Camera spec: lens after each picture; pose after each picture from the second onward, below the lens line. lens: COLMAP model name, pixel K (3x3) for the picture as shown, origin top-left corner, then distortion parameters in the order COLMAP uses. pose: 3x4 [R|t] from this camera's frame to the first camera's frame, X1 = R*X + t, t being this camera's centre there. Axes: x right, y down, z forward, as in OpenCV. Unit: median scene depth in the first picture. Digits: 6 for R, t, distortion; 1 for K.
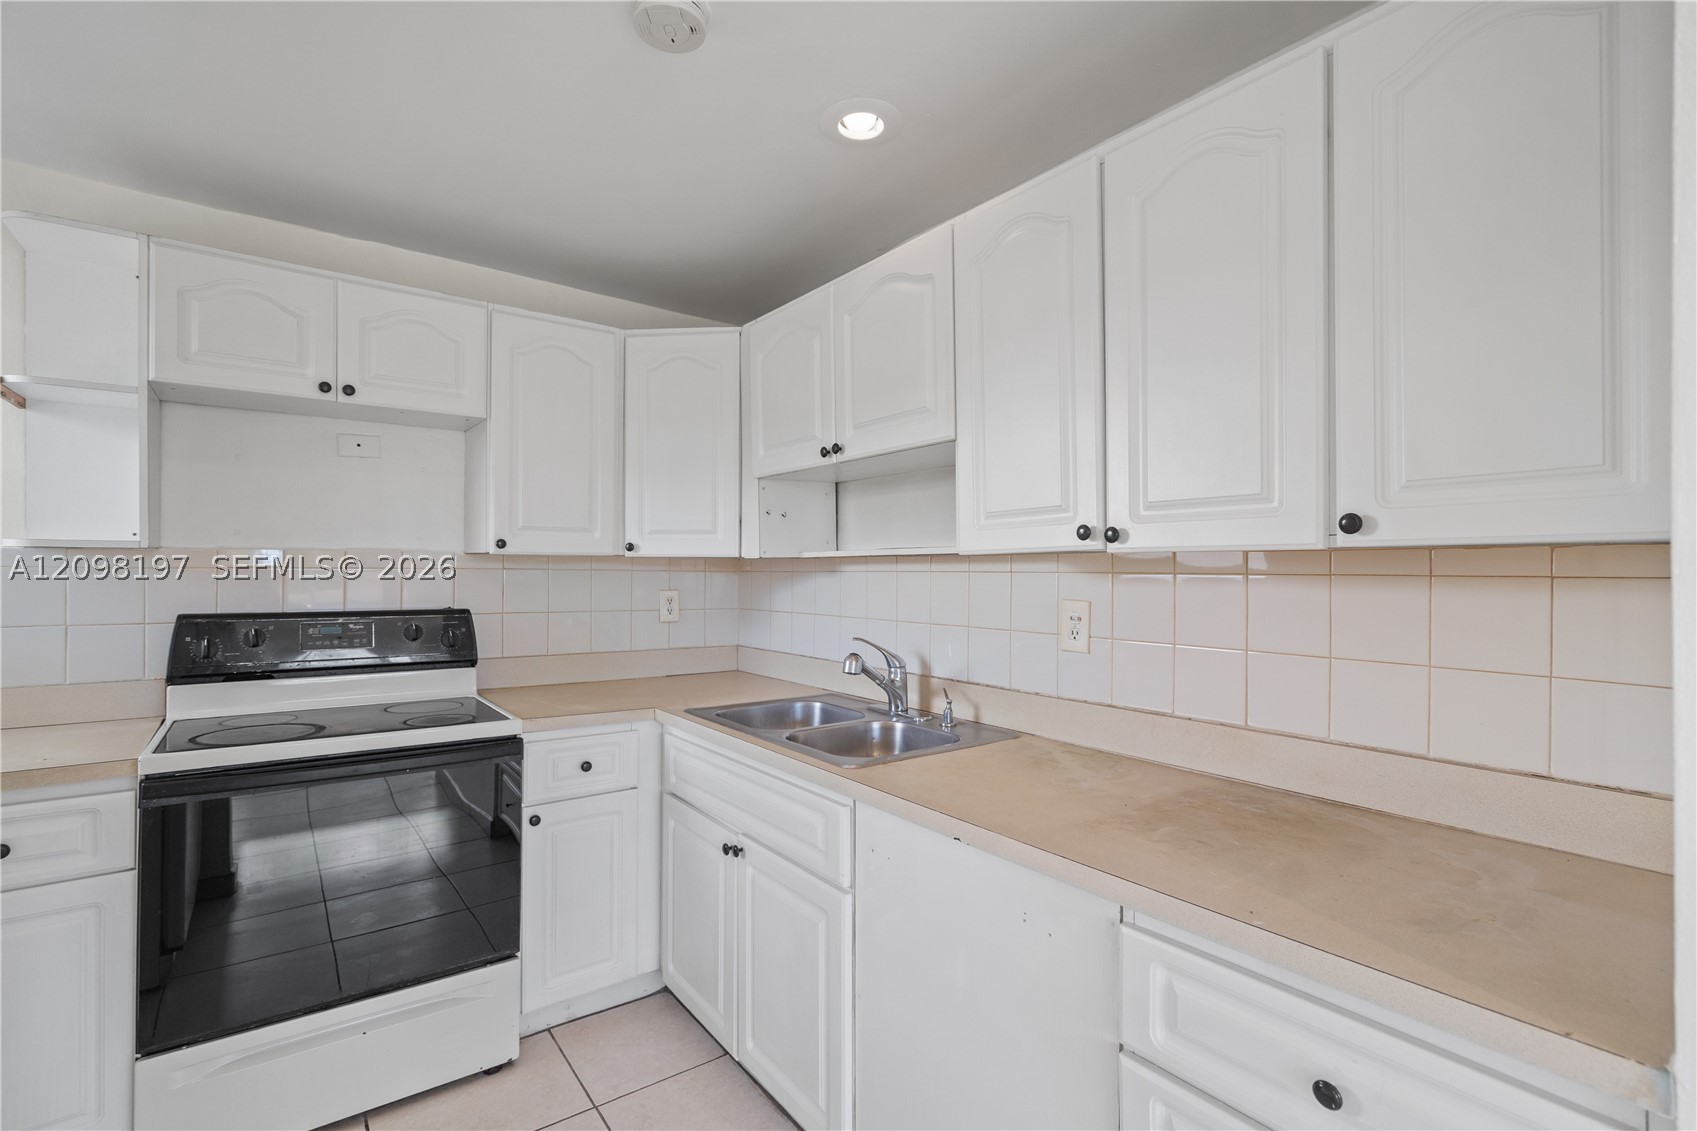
lens RADIAL K [[784.0, 0, 844.8], [0, 784.0, 568.3], [0, 0, 1]] dist [-0.001495, 0.002995]
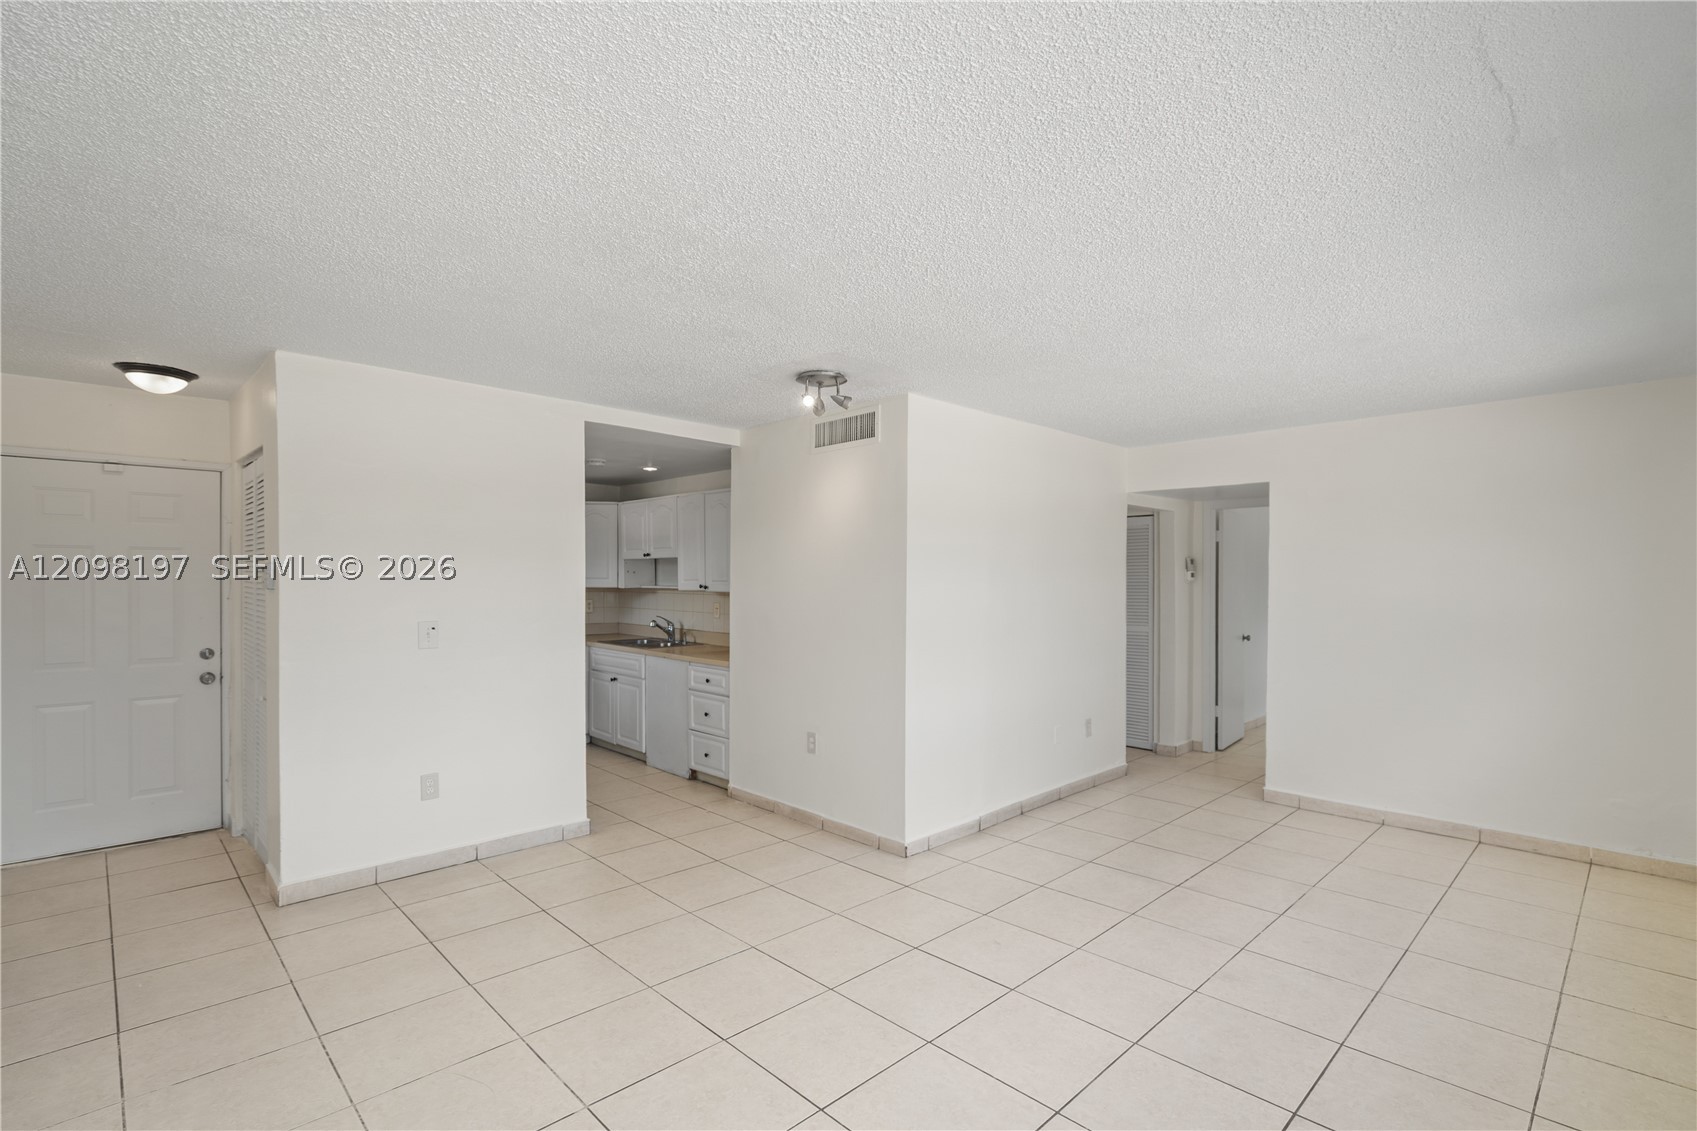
lens RADIAL K [[784.0, 0, 848.3], [0, 784.0, 580.6], [0, 0, 1]] dist [-0.001495, 0.002995]
pose [[0.991994, -0.002355, 0.126264, 0.390587], [0.001316, 0.999965, 0.008311, -0.076662], [-0.126279, -0.008078, 0.991962, -2.226993]]
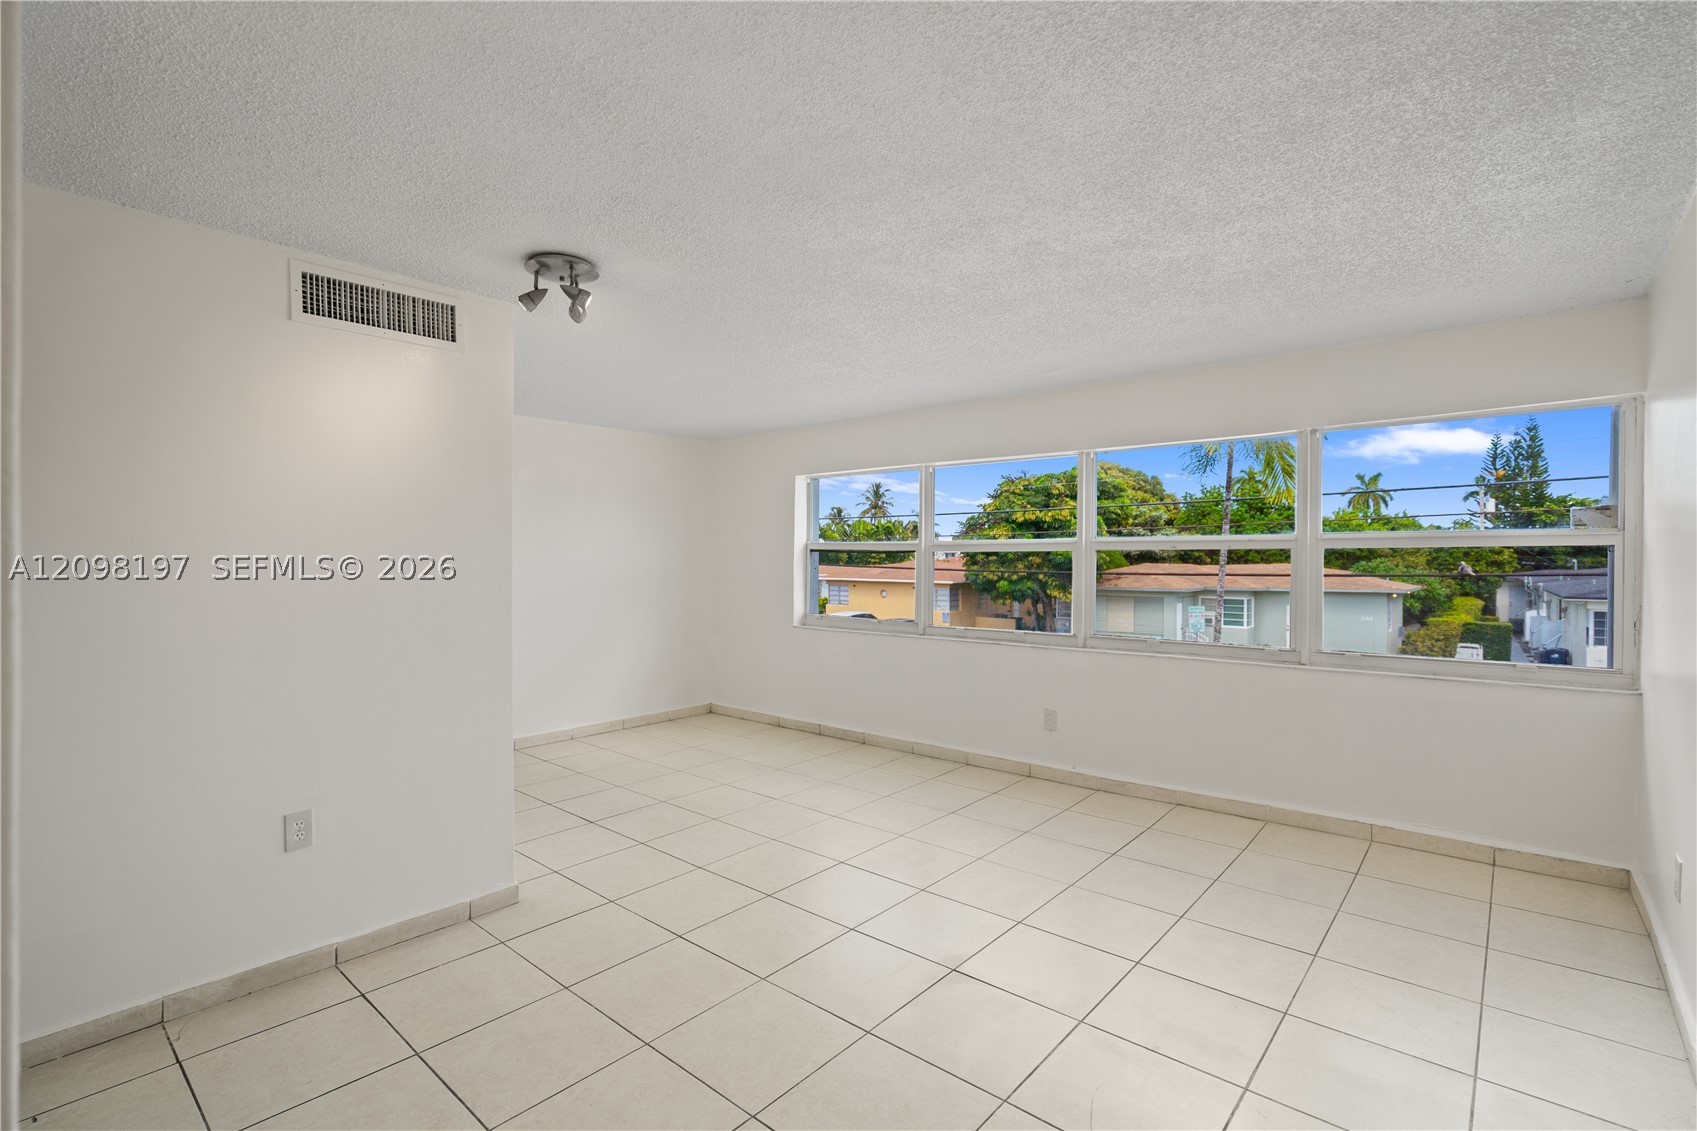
lens RADIAL K [[784.0, 0, 838.7], [0, 784.0, 560.9], [0, 0, 1]] dist [-0.001495, 0.002995]
pose [[-0.205571, -0.005325, 0.978628, -0.838391], [-0.005279, 0.999977, 0.004333, -0.041846], [-0.978628, -0.004275, -0.205595, -0.605716]]
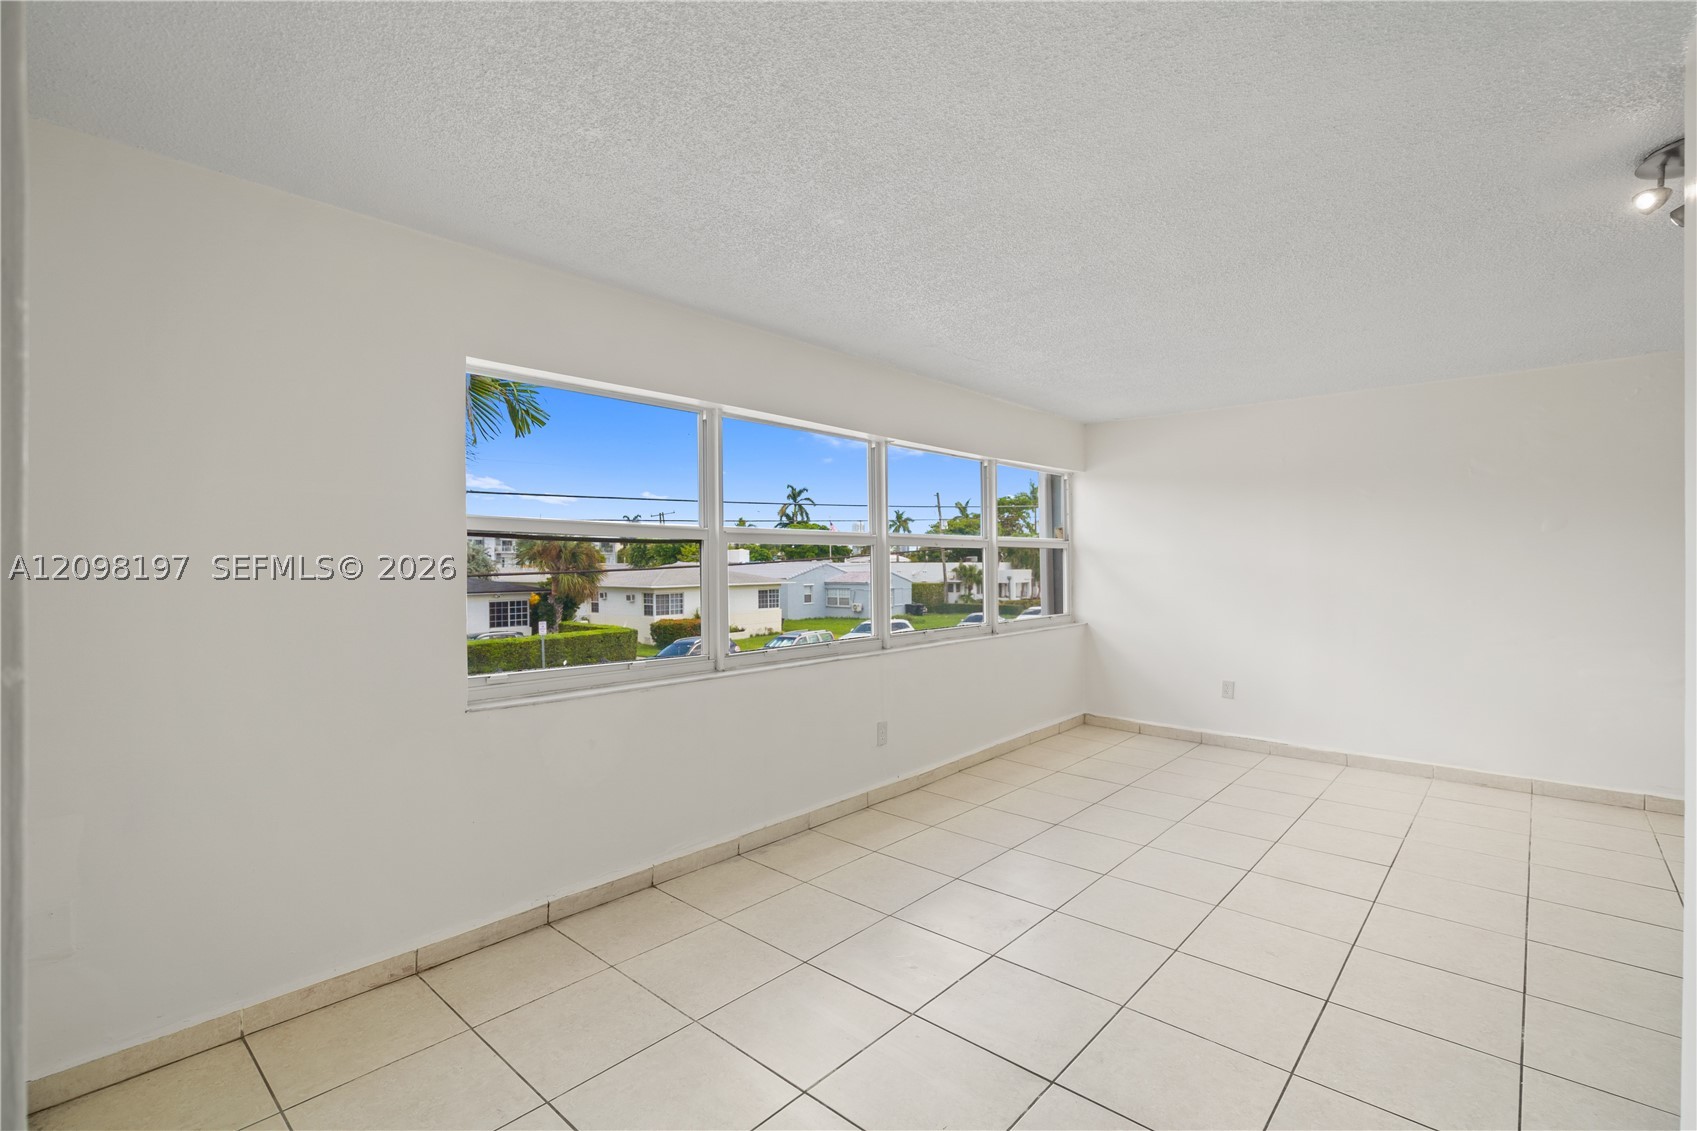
lens RADIAL K [[784.0, 0, 849.0], [0, 784.0, 564.9], [0, 0, 1]] dist [-0.001495, 0.002995]
pose [[-0.980389, 0.002808, -0.197050, 1.809889], [0.002851, 0.999996, 0.000066, -0.012227], [0.197049, -0.000497, -0.980393, 0.327606]]
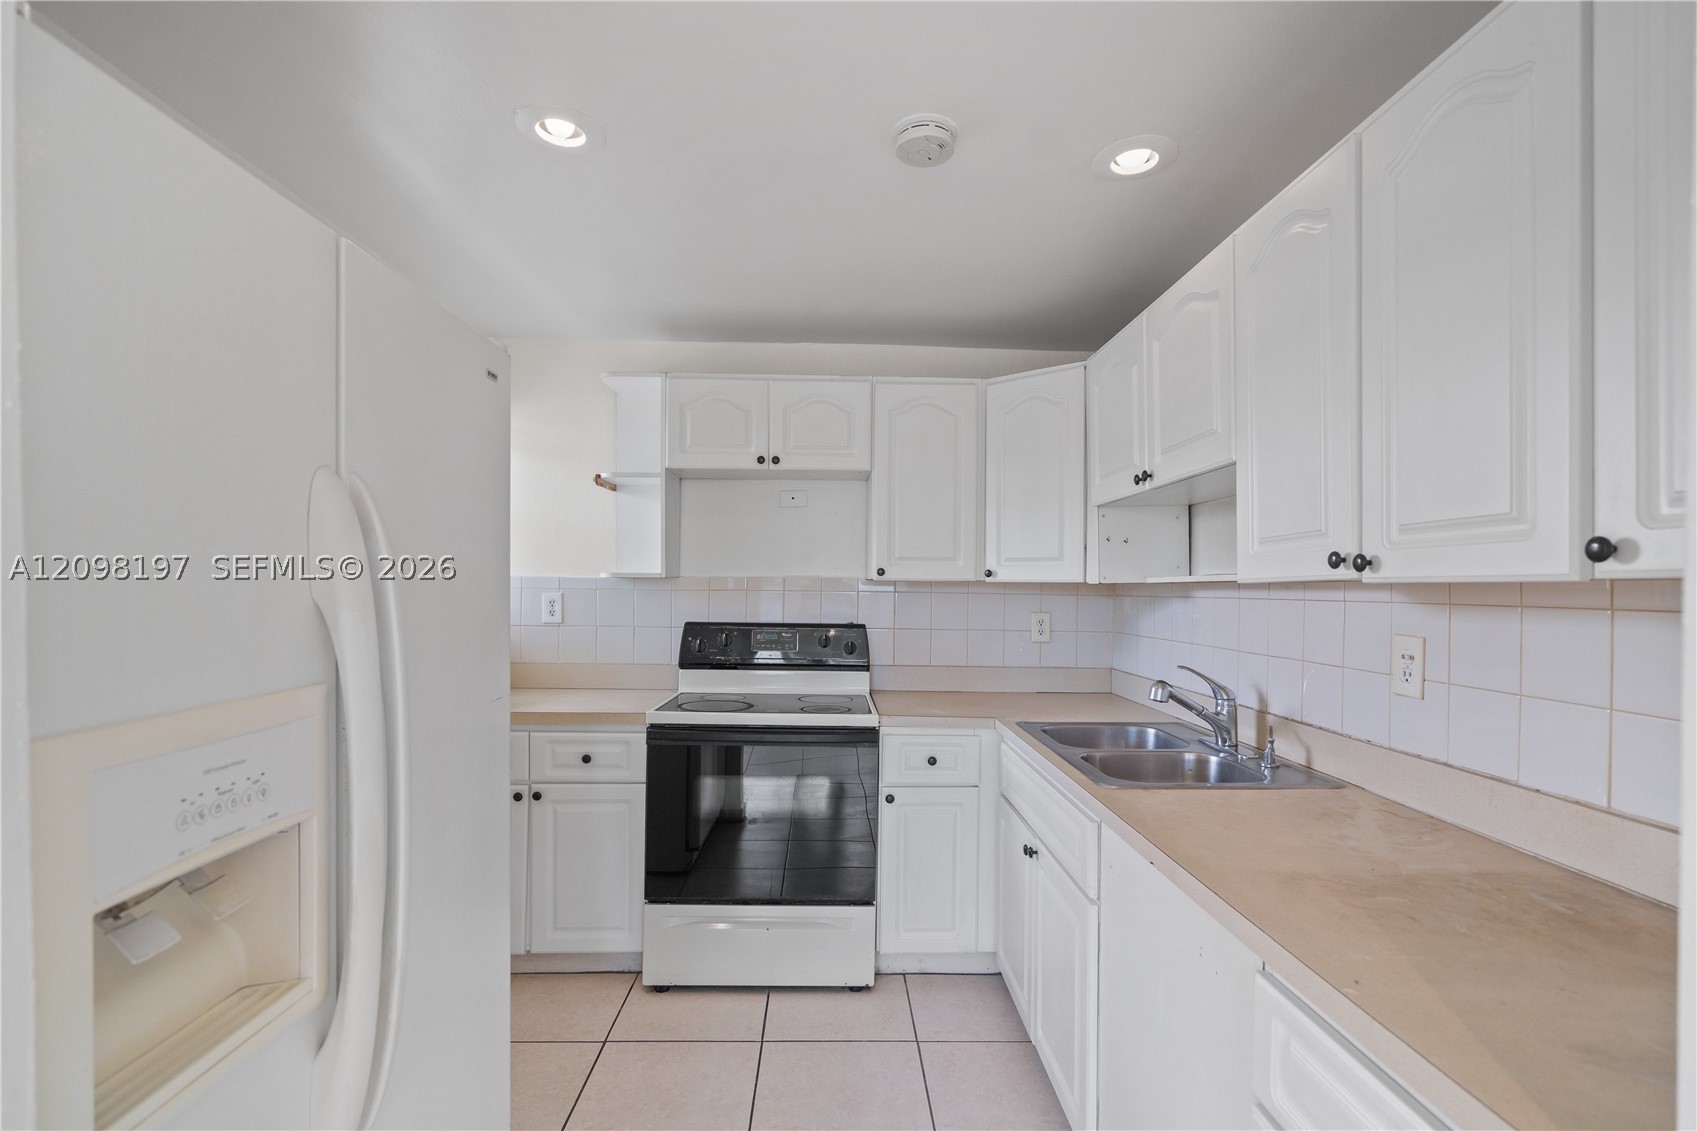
lens RADIAL K [[784.0, 0, 846.8], [0, 784.0, 588.9], [0, 0, 1]] dist [-0.001495, 0.002995]
pose [[0.817594, 0.005069, -0.575773, 0.258370], [-0.004412, 0.999987, 0.002539, -0.008635], [0.575779, 0.000465, 0.817605, -0.041309]]
